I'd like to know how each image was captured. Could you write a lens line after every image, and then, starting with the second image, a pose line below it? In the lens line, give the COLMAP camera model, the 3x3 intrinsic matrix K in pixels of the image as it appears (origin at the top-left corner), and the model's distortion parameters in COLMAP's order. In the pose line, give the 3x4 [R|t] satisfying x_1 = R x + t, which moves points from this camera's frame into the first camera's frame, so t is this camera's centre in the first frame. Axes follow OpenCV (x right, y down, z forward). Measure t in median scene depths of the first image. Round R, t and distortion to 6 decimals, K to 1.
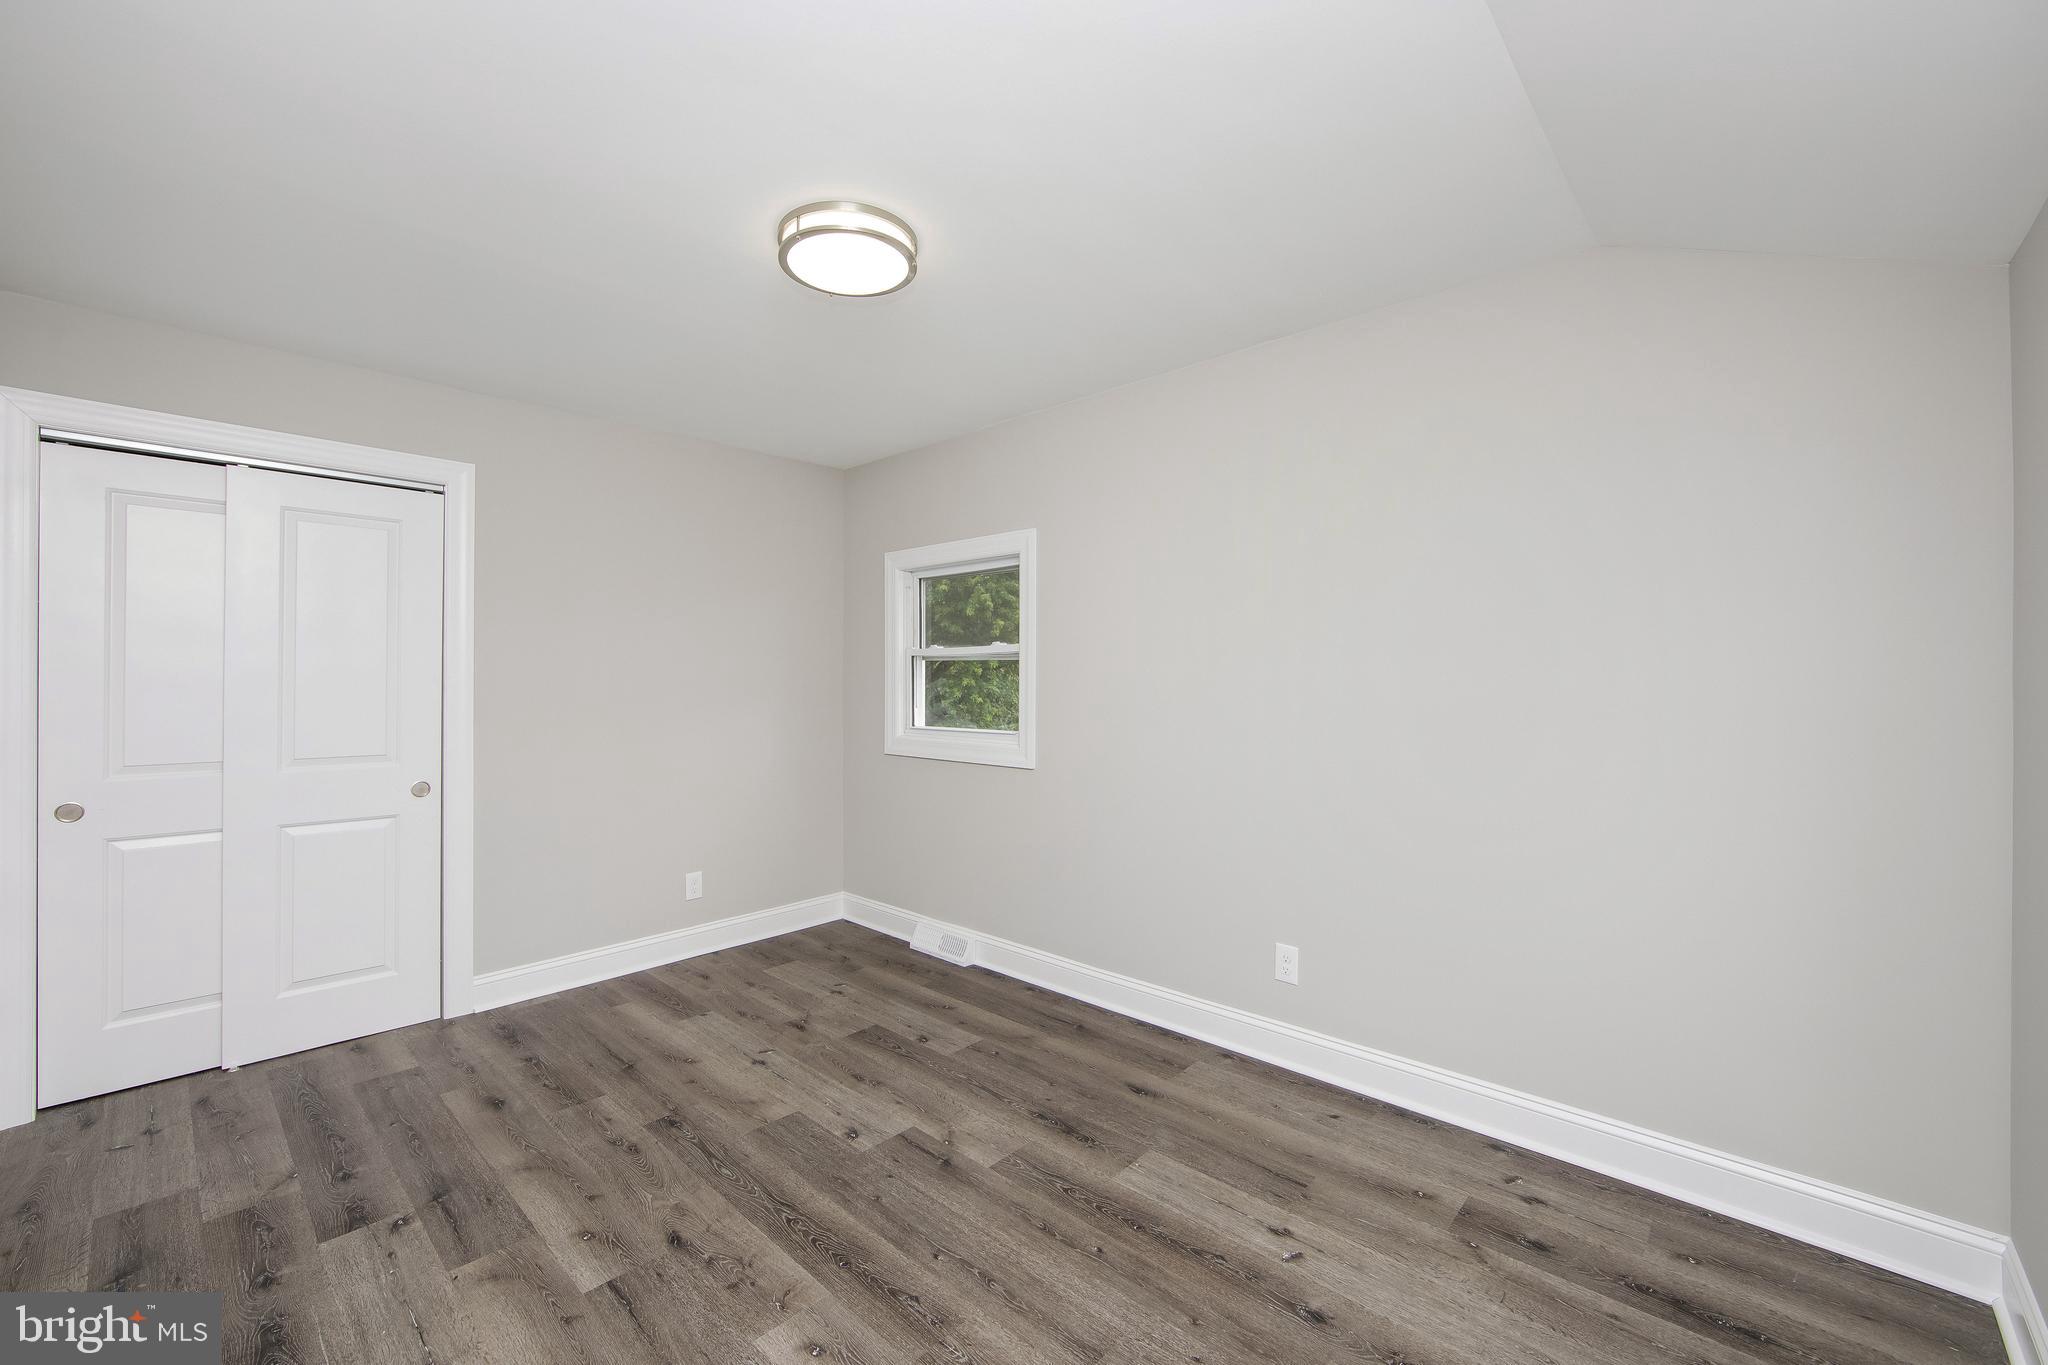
lens RADIAL K [[832.4, 0, 1019.0], [0, 832.4, 692.5], [0, 0, 1]] dist [-0.011739, 0.000346]
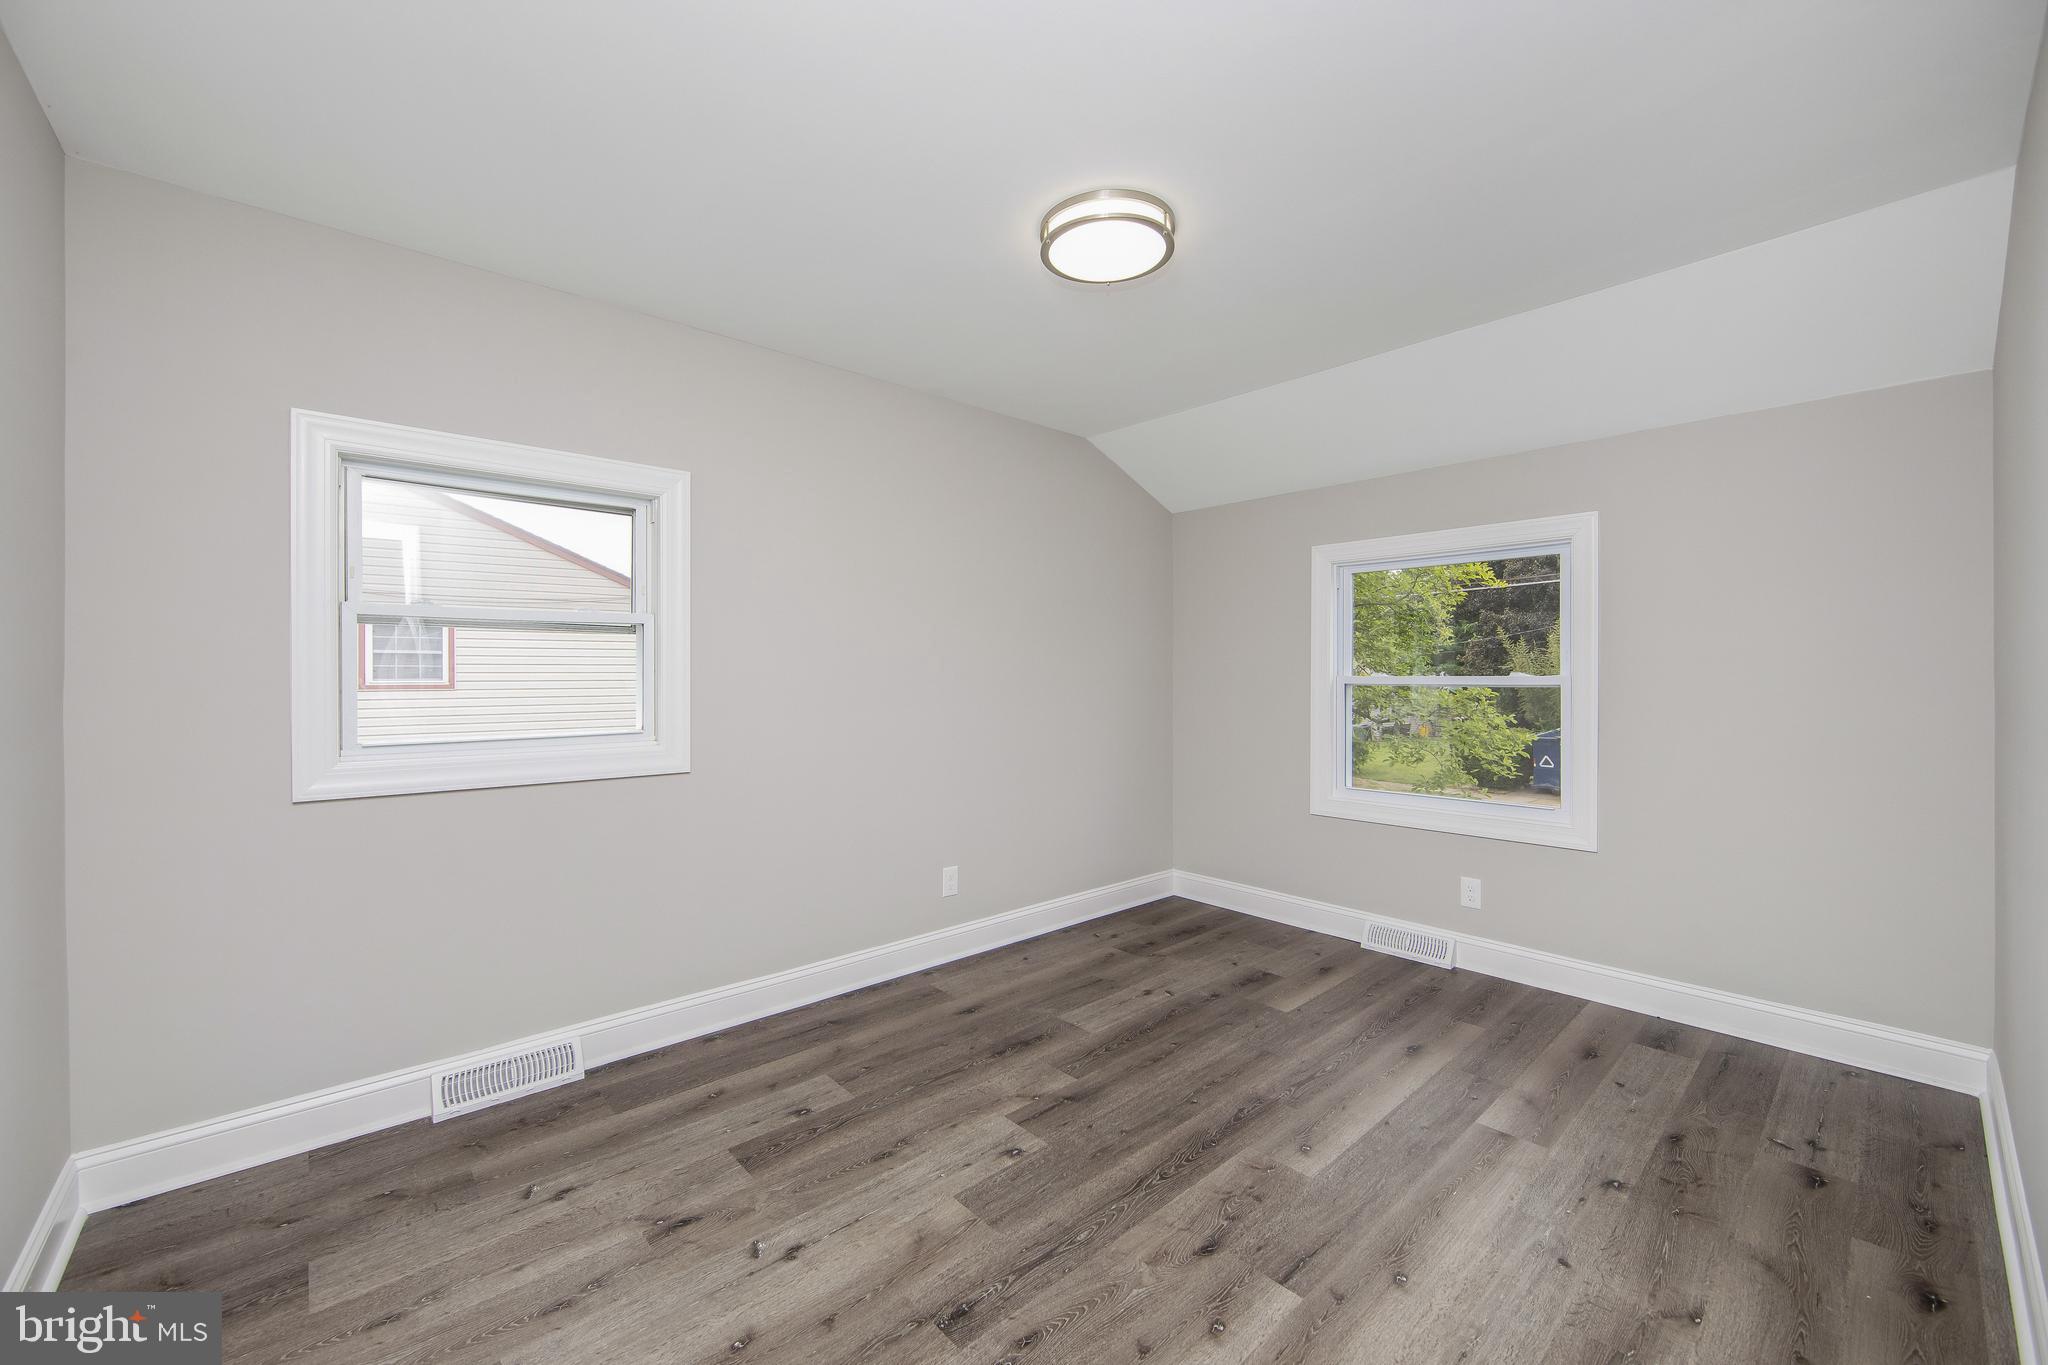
lens RADIAL K [[787.4, 0, 1024.0], [0, 787.4, 682.5], [0, 0, 1]] dist [-0.011937, 0.000061]
pose [[0.088377, -0.010869, 0.996028, -1.019919], [0.014759, 0.999845, 0.009601, 0.001326], [-0.995978, 0.013852, 0.088523, 0.866898]]
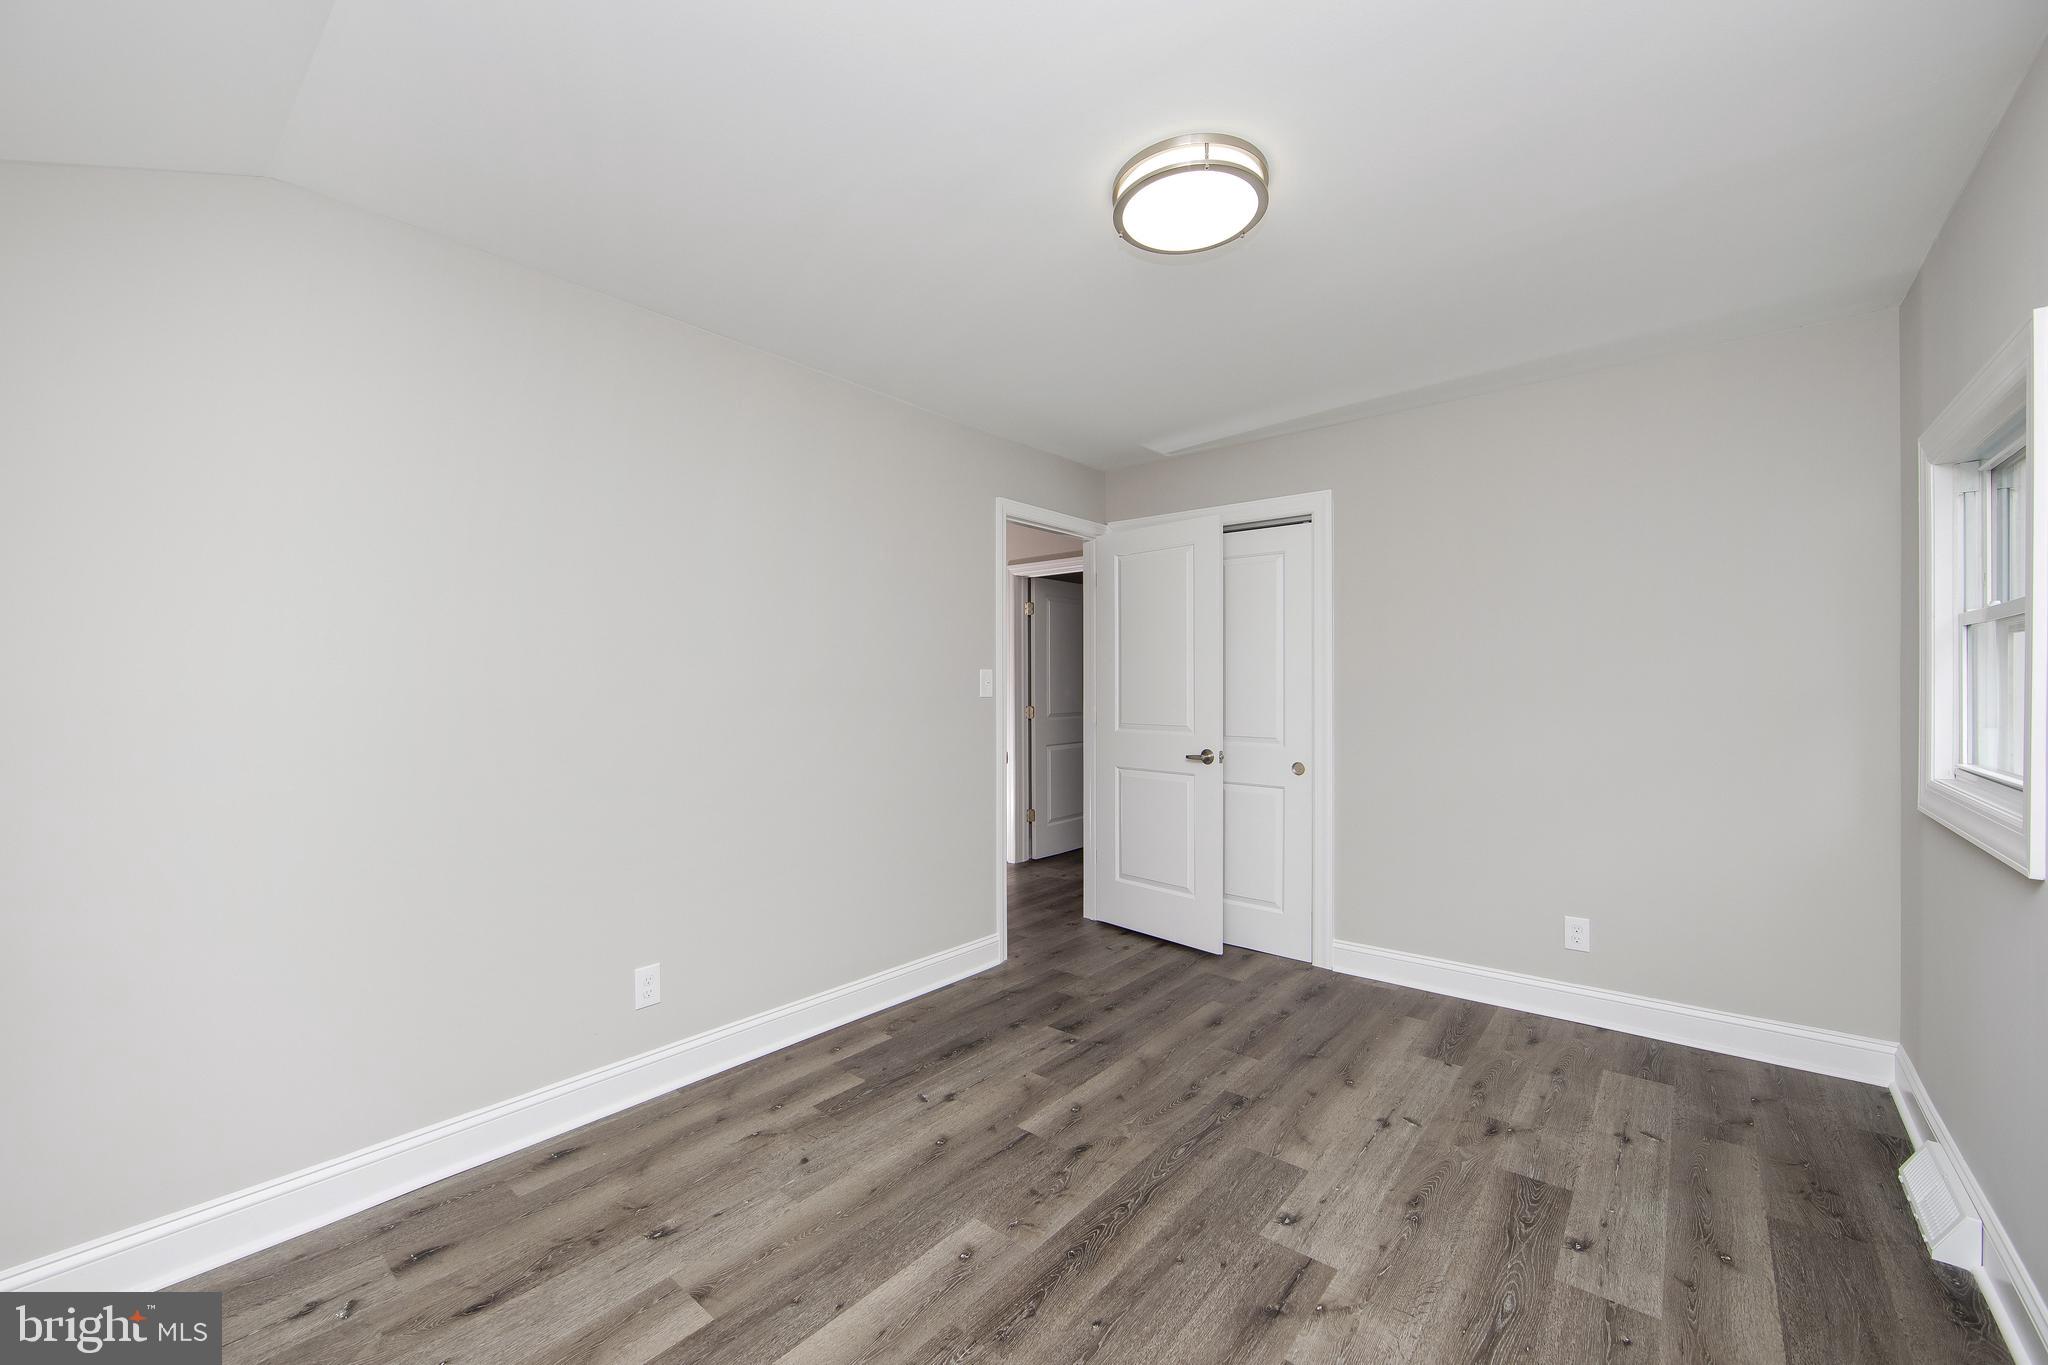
lens RADIAL K [[809.7, 0, 1012.6], [0, 809.7, 677.7], [0, 0, 1]] dist [-0.009126, 0.001000]
pose [[0.042747, -0.009947, -0.999036, 0.583613], [-0.008973, 0.999906, -0.010339, -0.005669], [0.999046, 0.009406, 0.042654, 0.652874]]
